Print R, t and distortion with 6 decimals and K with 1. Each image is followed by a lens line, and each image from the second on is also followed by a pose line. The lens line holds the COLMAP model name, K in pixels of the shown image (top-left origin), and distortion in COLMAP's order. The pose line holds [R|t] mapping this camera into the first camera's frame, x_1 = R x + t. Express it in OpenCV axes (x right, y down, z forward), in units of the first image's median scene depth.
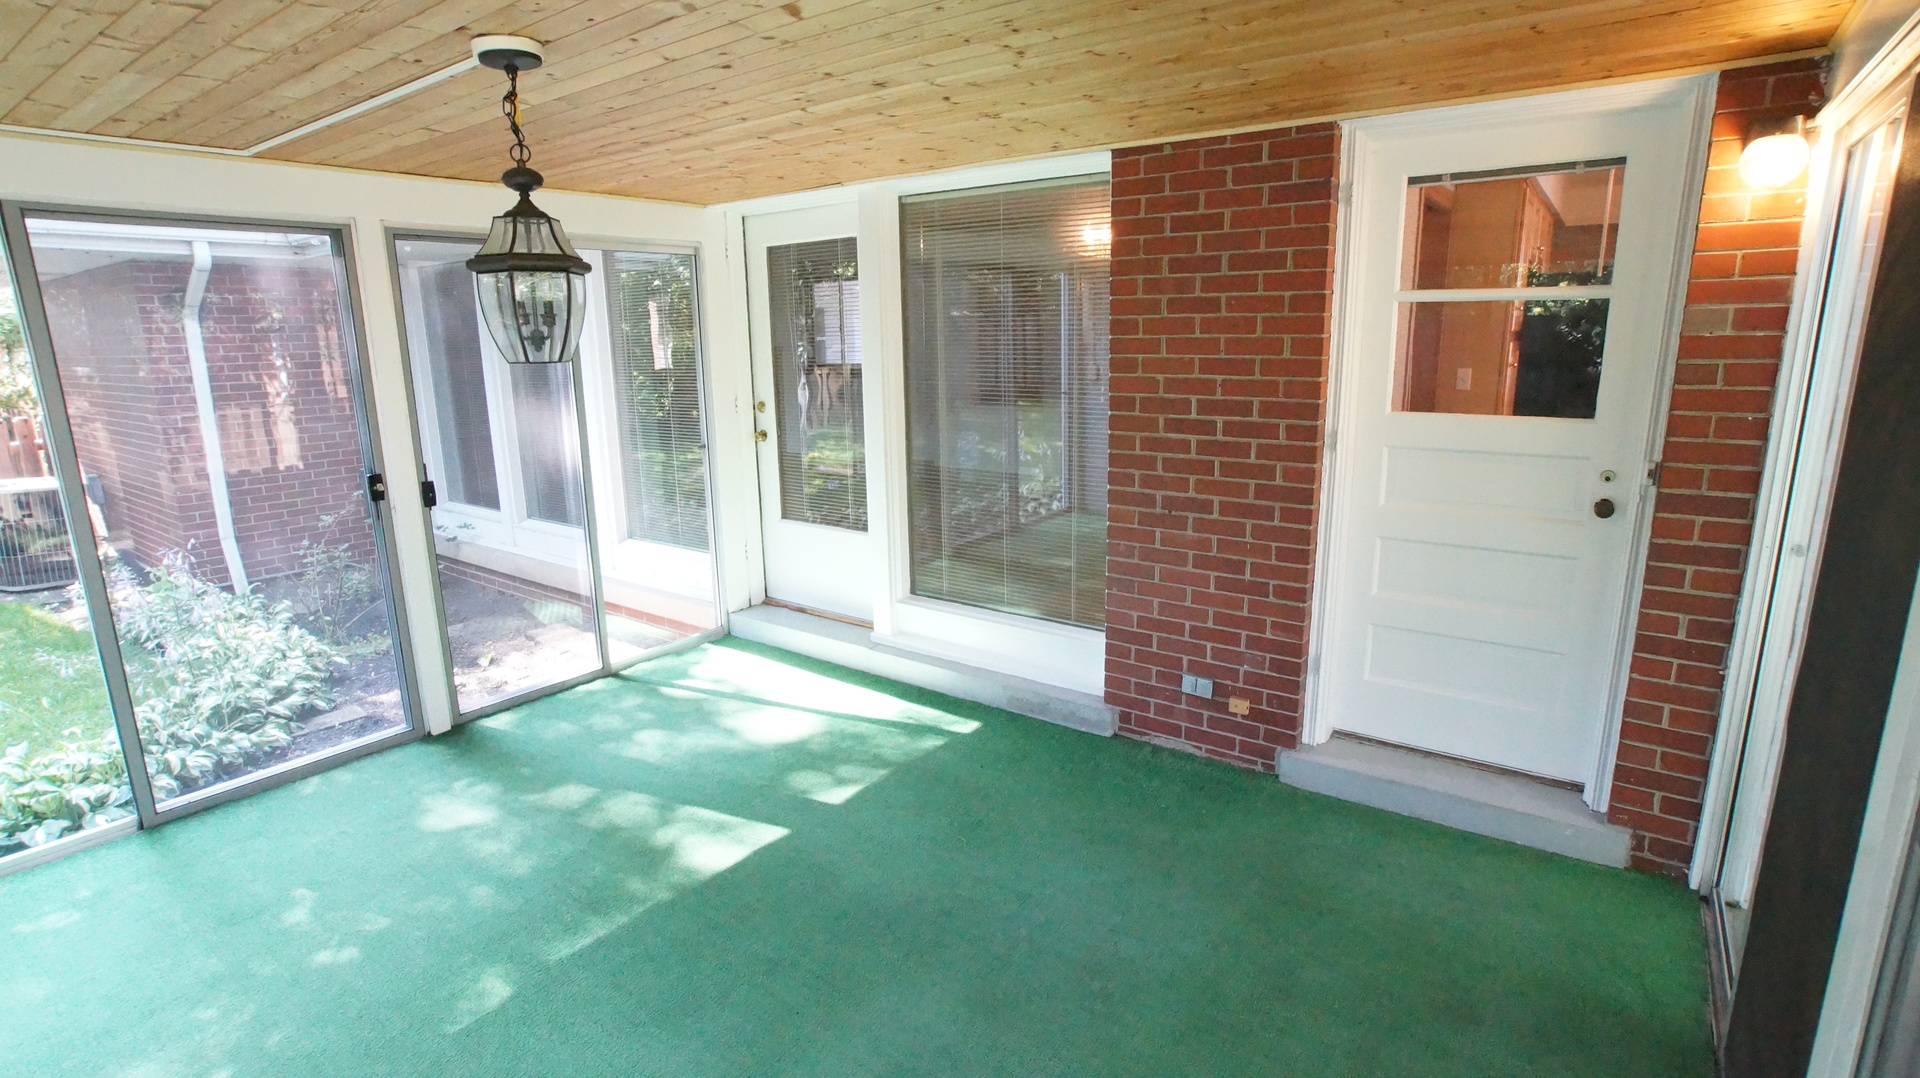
lens RADIAL K [[926.7, 0, 953.5], [0, 926.7, 535.7], [0, 0, 1]] dist [-0.091092, 0.040008]
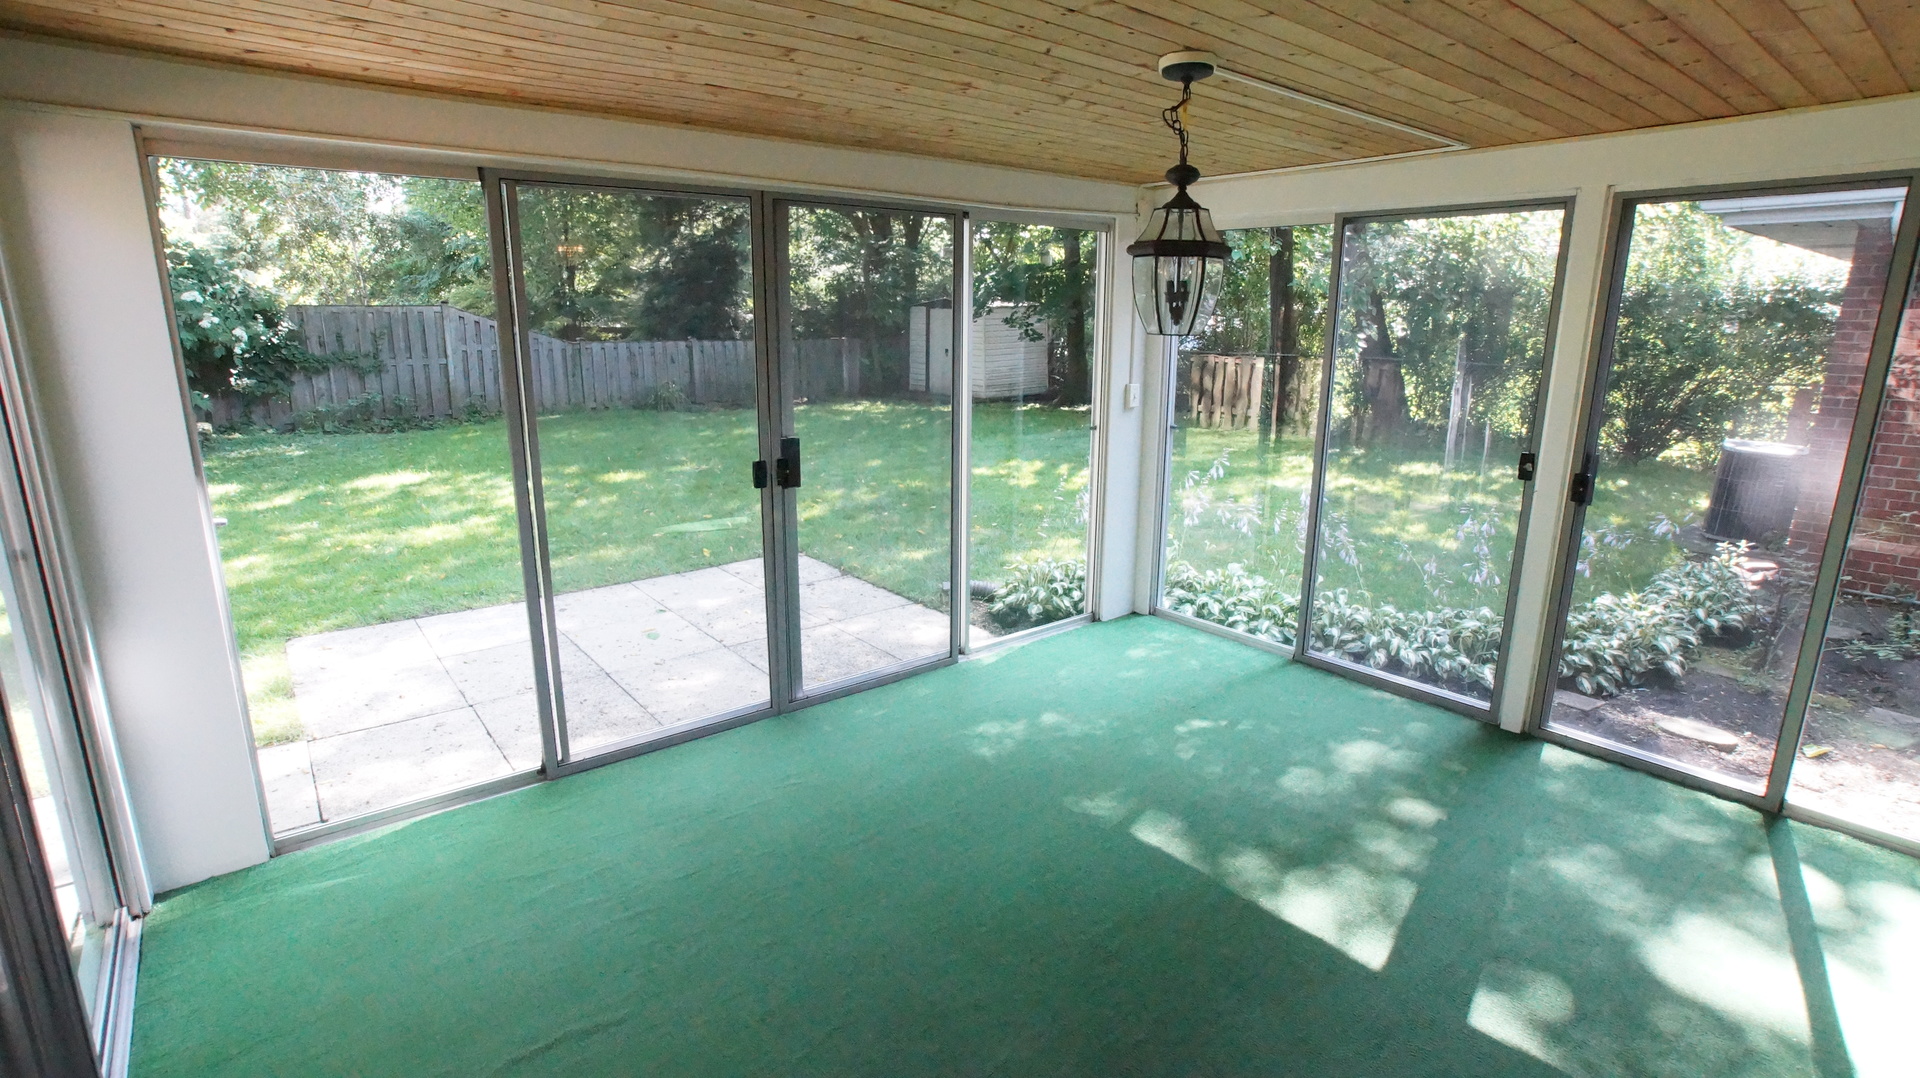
lens RADIAL K [[918.4, 0, 953.1], [0, 918.4, 538.5], [0, 0, 1]] dist [-0.058300, 0.019246]
pose [[-0.237459, 0.247379, -0.939370, 0.487473], [-0.217082, 0.929060, 0.299539, -0.149500], [0.946831, 0.275049, -0.166912, 0.633013]]
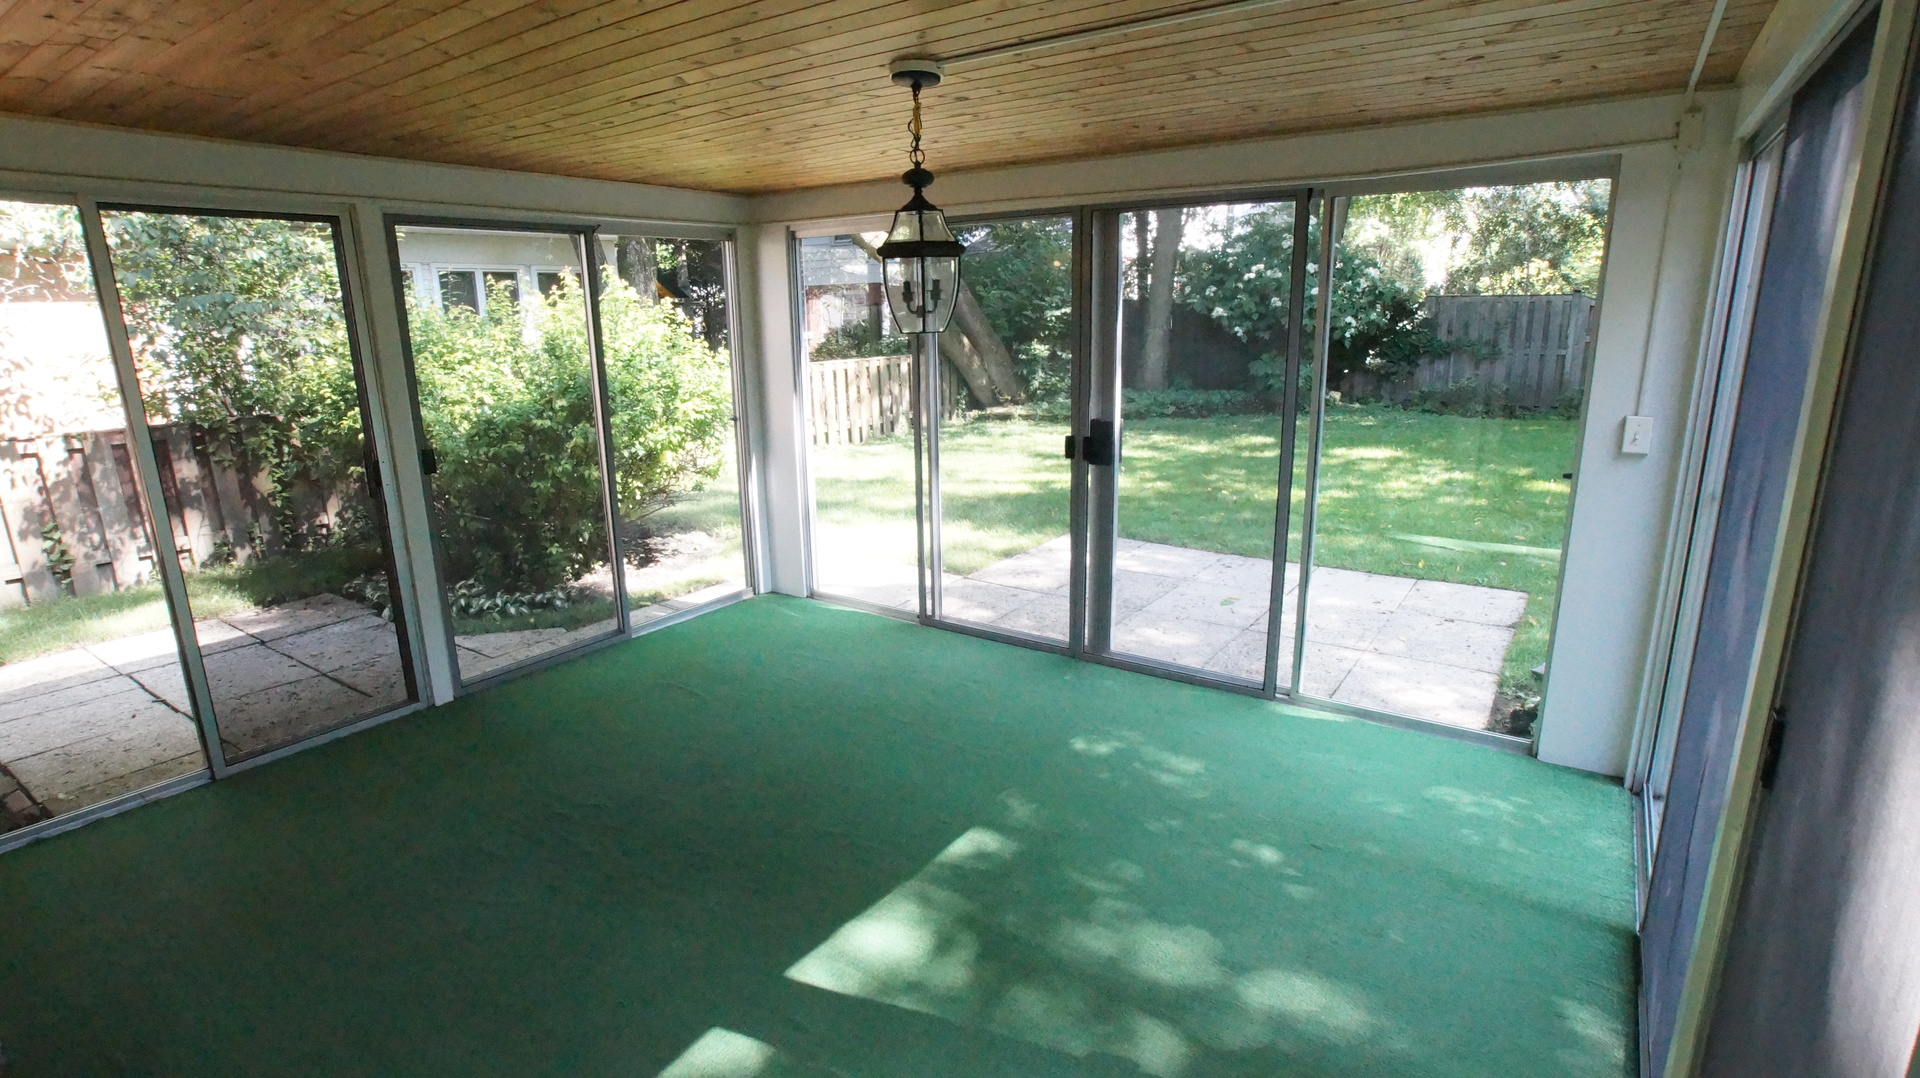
lens RADIAL K [[918.4, 0, 953.1], [0, 918.4, 538.5], [0, 0, 1]] dist [-0.058300, 0.019246]
pose [[-0.998784, 0.045644, -0.018639, -0.291818], [0.032420, 0.892847, 0.449191, -0.311077], [0.037145, 0.448041, -0.893241, 1.399873]]
